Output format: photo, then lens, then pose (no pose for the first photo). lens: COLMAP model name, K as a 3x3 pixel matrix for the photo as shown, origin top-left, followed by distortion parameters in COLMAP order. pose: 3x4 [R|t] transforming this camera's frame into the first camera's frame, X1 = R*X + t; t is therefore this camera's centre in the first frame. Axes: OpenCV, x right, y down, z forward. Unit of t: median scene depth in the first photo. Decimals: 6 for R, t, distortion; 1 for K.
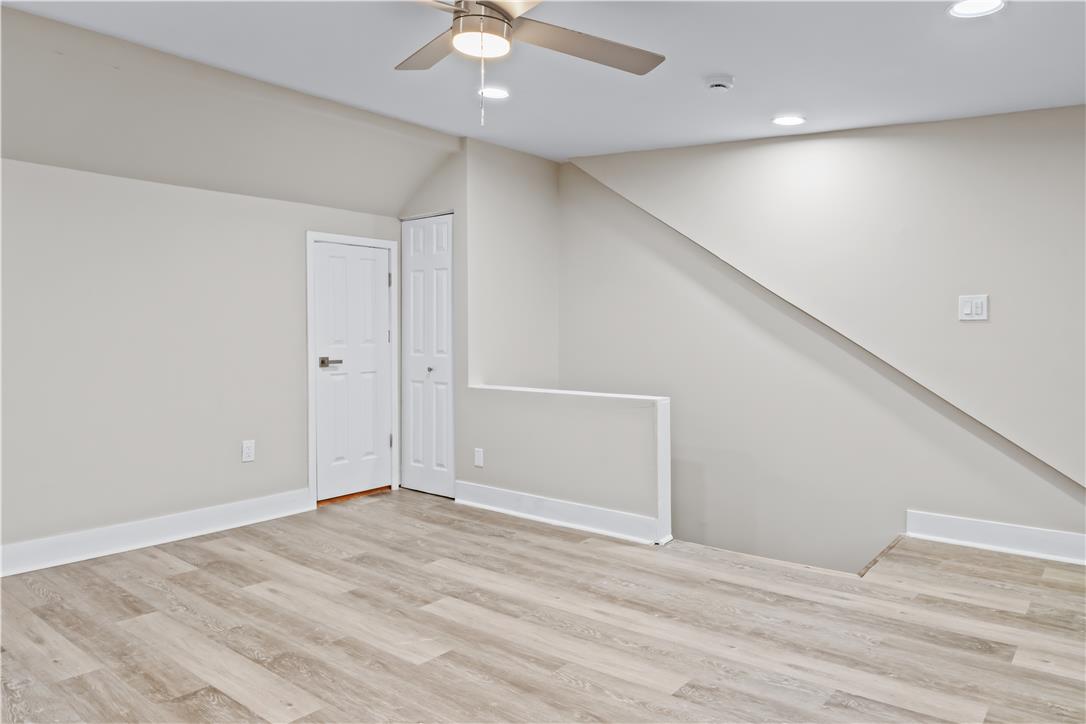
lens RADIAL K [[726.1, 0, 546.9], [0, 726.1, 329.9], [0, 0, 1]] dist [-0.028528, 0.002251]
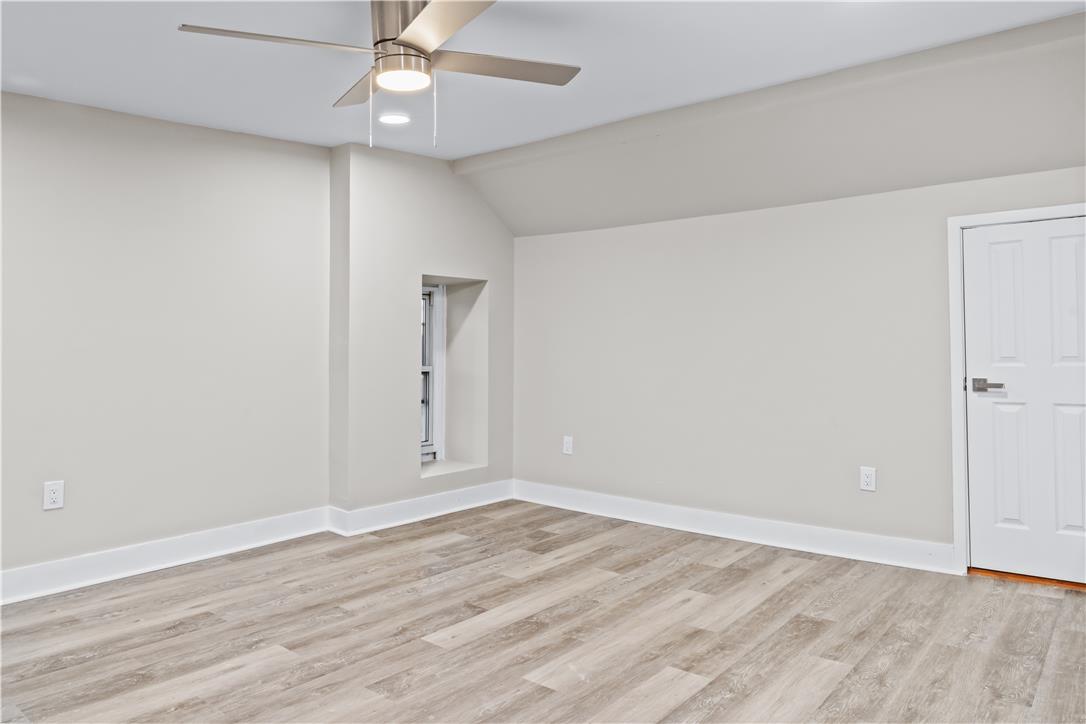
lens RADIAL K [[726.1, 0, 546.9], [0, 726.1, 329.9], [0, 0, 1]] dist [-0.028528, 0.002251]
pose [[-0.005051, -0.027537, -0.999608, 0.684055], [0.006822, 0.999597, -0.027571, 0.006934], [0.999964, -0.006958, -0.004861, 0.850558]]
